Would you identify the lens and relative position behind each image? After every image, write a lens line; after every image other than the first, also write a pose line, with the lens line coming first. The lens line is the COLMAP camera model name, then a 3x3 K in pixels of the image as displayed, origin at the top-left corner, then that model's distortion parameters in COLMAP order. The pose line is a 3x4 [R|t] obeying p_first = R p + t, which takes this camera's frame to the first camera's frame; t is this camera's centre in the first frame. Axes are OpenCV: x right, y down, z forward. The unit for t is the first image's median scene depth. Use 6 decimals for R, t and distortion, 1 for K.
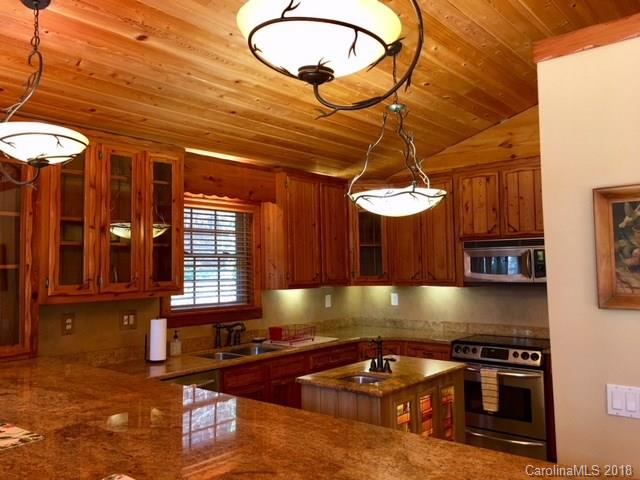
lens RADIAL K [[547.7, 0, 319.5], [0, 547.7, 239.1], [0, 0, 1]] dist [0.066822, 0.003875]
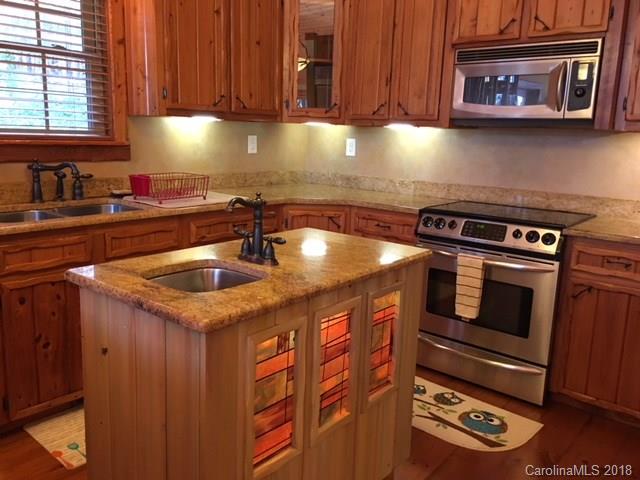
lens RADIAL K [[547.7, 0, 320.1], [0, 547.7, 240.2], [0, 0, 1]] dist [0.066822, 0.003875]
pose [[0.998892, 0.044825, 0.014335, 0.116638], [-0.046980, 0.967680, 0.247765, 0.067329], [-0.002765, -0.248164, 0.968714, 0.372397]]
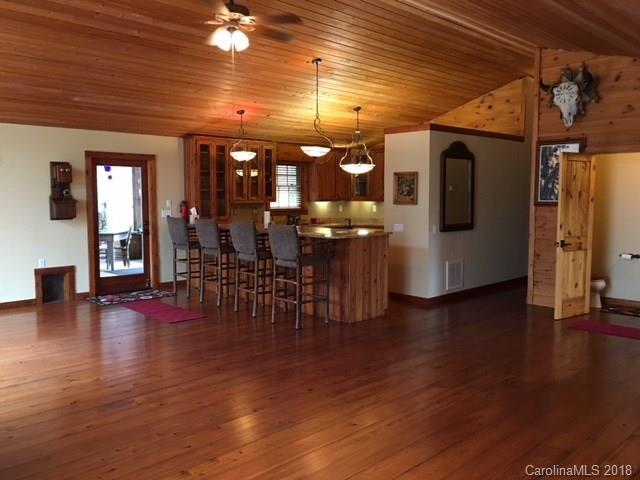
lens RADIAL K [[547.7, 0, 319.4], [0, 547.7, 238.7], [0, 0, 1]] dist [0.066822, 0.003875]
pose [[0.995477, 0.023188, -0.092130, 0.154529], [-0.009914, 0.989816, 0.142009, -0.076702], [0.094485, -0.140453, 0.985569, -1.245507]]
